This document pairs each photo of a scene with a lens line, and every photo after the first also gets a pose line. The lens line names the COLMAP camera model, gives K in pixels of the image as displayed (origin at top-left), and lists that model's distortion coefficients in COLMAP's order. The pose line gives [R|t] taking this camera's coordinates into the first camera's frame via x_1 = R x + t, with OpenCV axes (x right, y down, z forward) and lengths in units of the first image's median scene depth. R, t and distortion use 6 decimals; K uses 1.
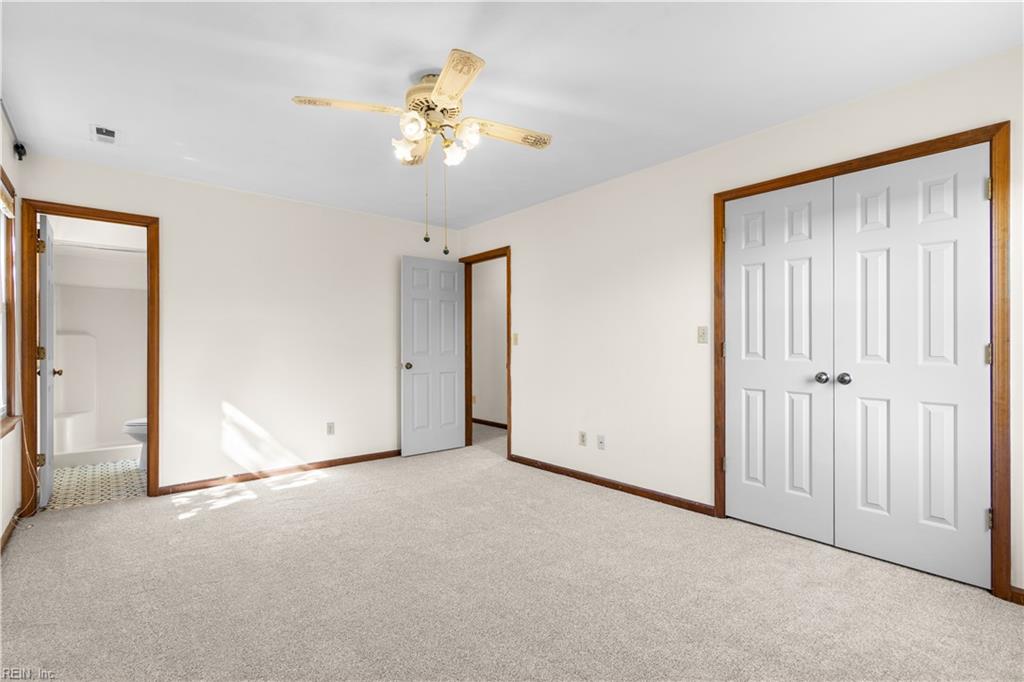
lens RADIAL K [[480.2, 0, 508.6], [0, 480.2, 344.5], [0, 0, 1]] dist [-0.000197, -0.000139]
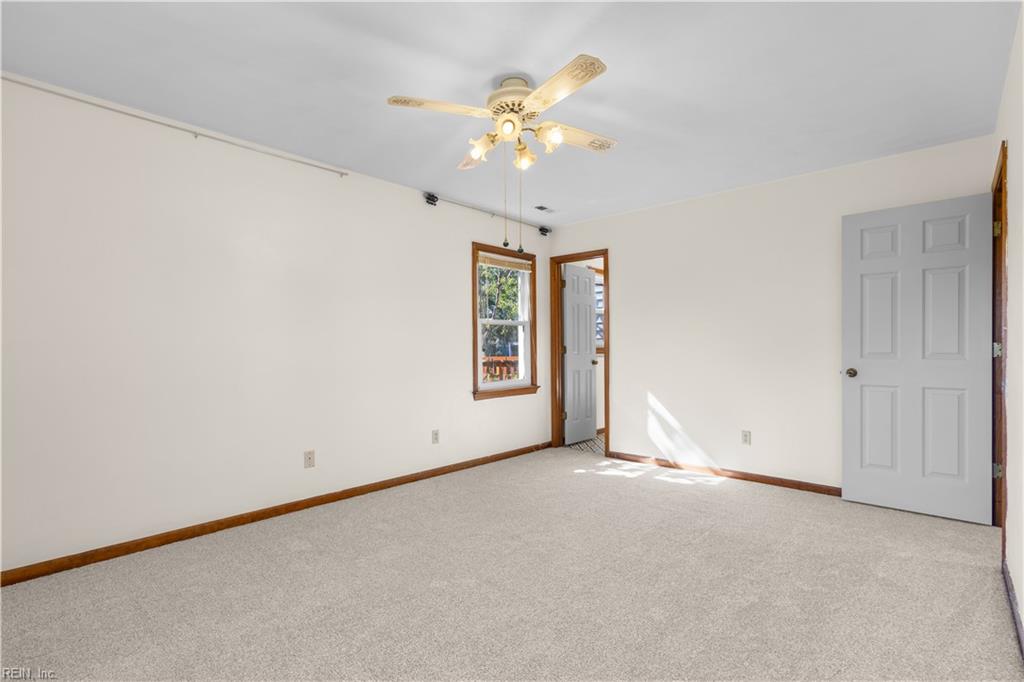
lens RADIAL K [[480.2, 0, 508.6], [0, 480.2, 344.5], [0, 0, 1]] dist [-0.000197, -0.000139]
pose [[0.124529, -0.002266, -0.992213, 0.539746], [0.008752, 0.999961, -0.001185, -0.000203], [0.992177, -0.008536, 0.124544, 0.532284]]
